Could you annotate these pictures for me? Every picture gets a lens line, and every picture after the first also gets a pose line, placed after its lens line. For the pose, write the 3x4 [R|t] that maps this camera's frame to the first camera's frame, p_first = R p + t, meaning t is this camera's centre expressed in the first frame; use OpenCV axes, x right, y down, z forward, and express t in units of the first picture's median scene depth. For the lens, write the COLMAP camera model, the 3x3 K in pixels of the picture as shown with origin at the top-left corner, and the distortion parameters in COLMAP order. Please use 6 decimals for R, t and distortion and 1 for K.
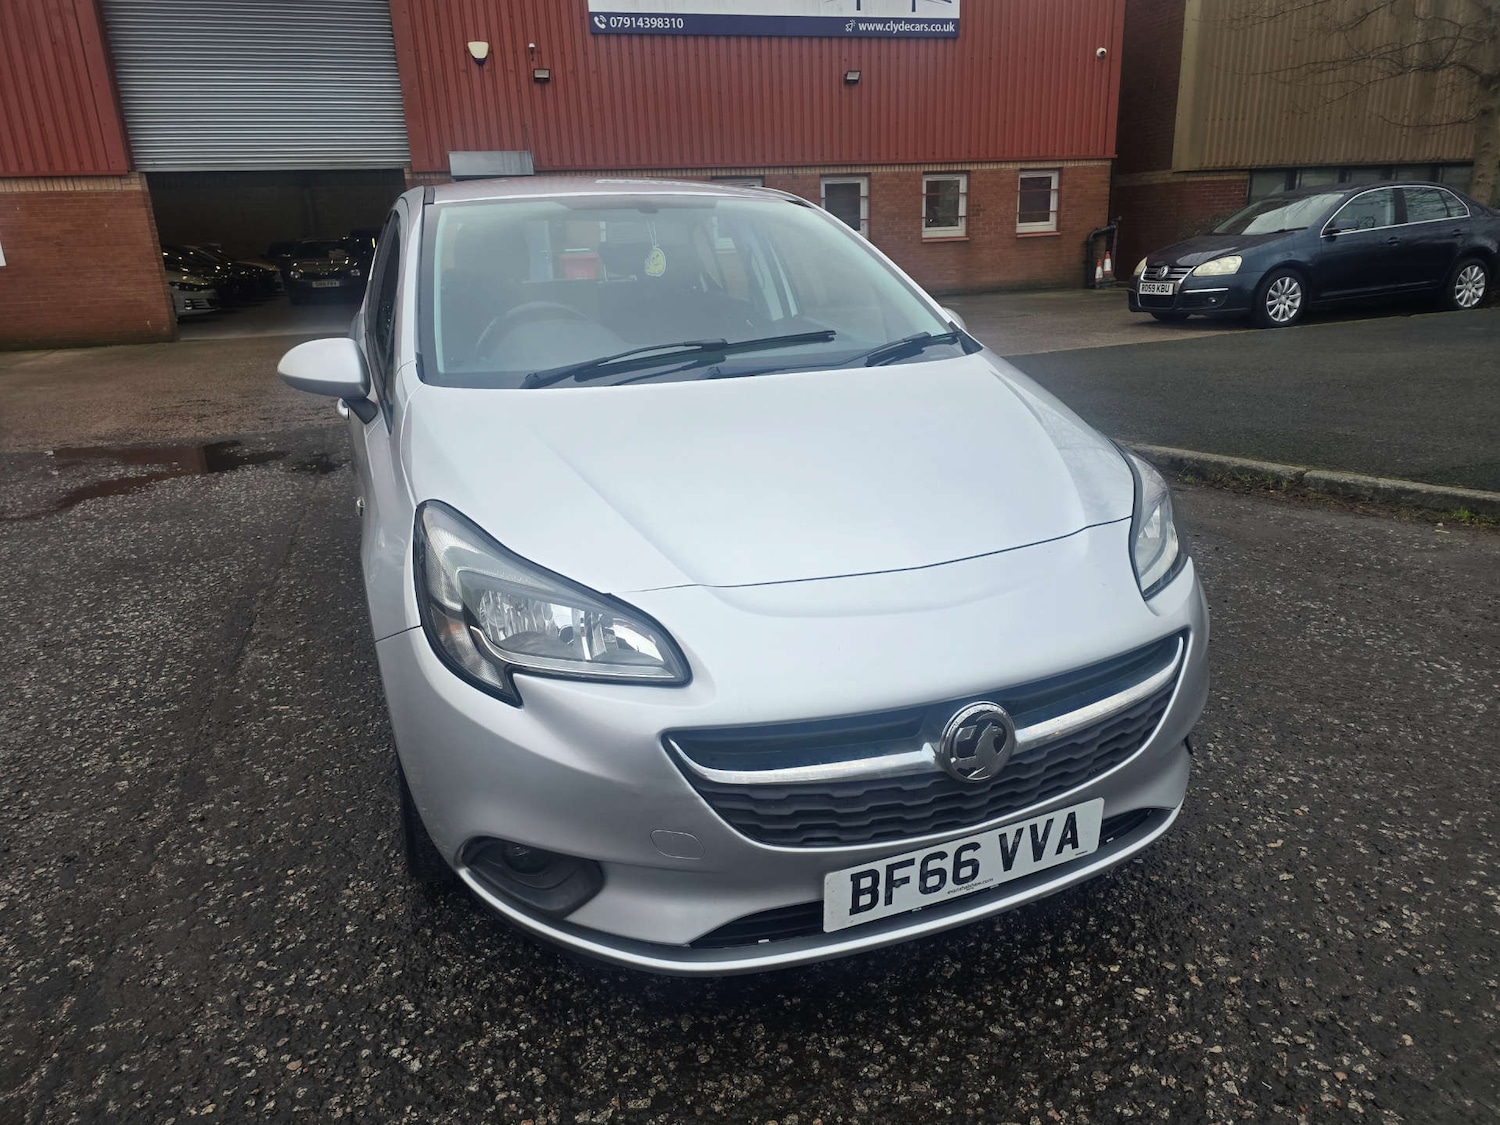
lens RADIAL K [[998.4, 0, 757.9], [0, 998.4, 549.5], [0, 0, 1]] dist [0.056648, -0.046541]
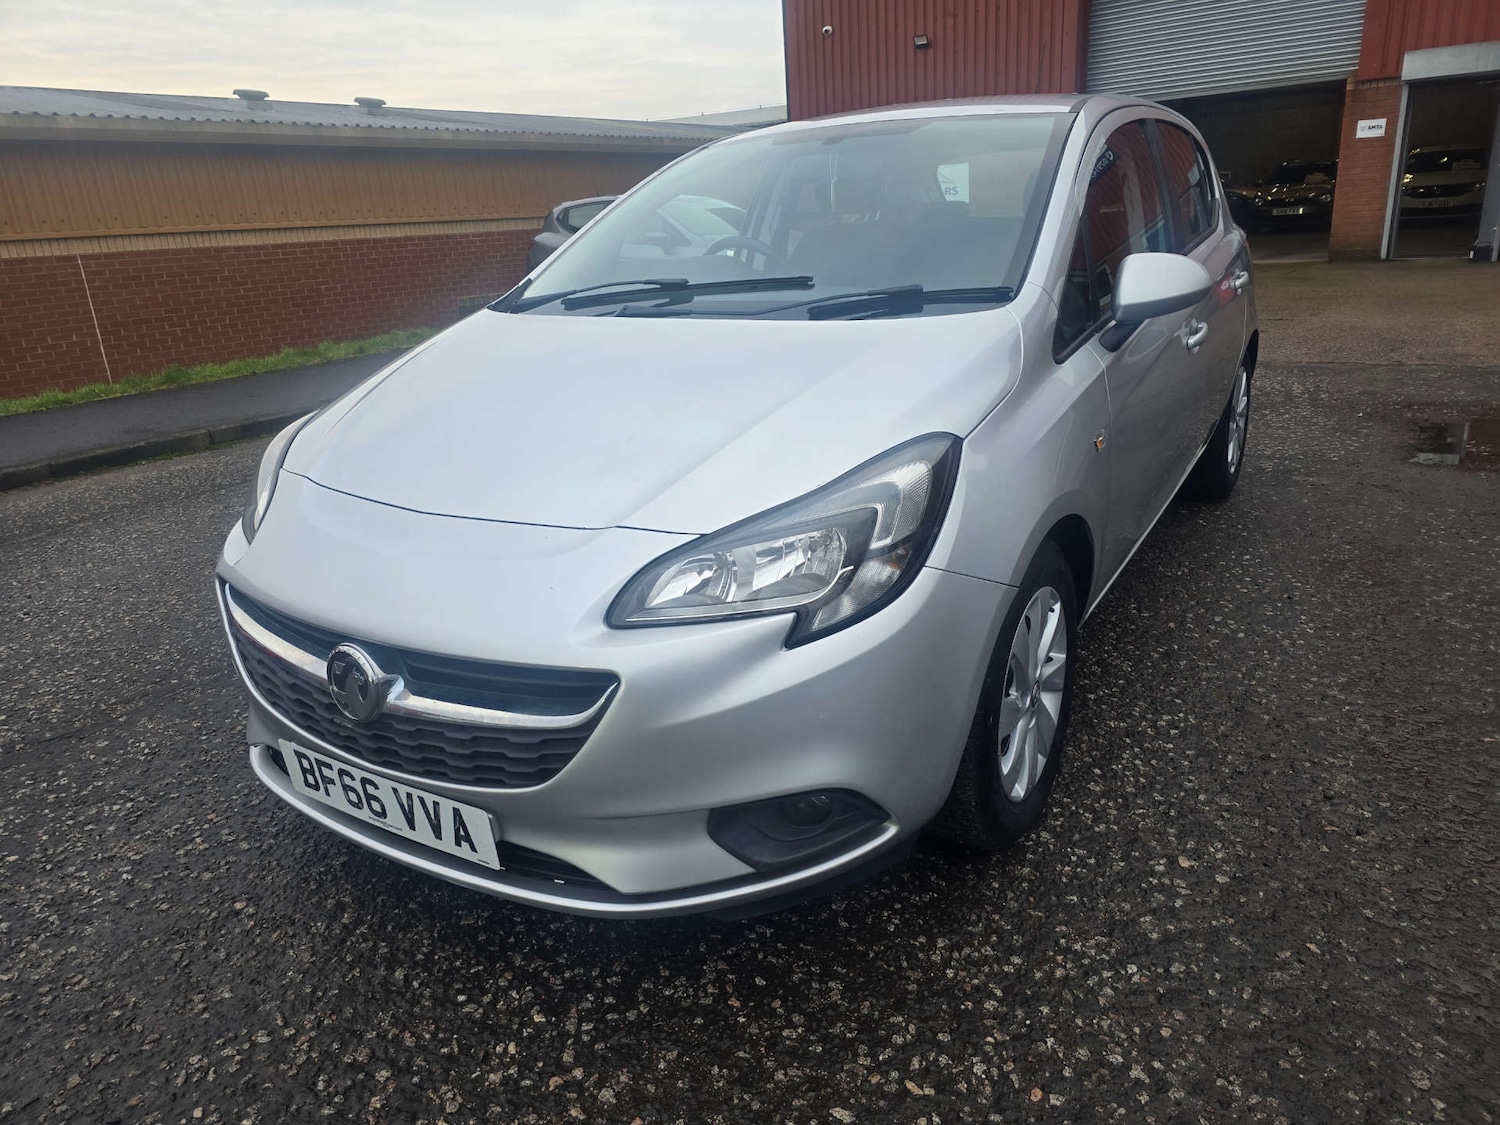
lens RADIAL K [[998.4, 0, 753.9], [0, 998.4, 544.7], [0, 0, 1]] dist [0.056648, -0.046541]
pose [[0.586297, 0.252202, -0.769837, 0.959525], [-0.204371, 0.965614, 0.160693, -0.151451], [0.783893, 0.063118, 0.617680, 0.535684]]
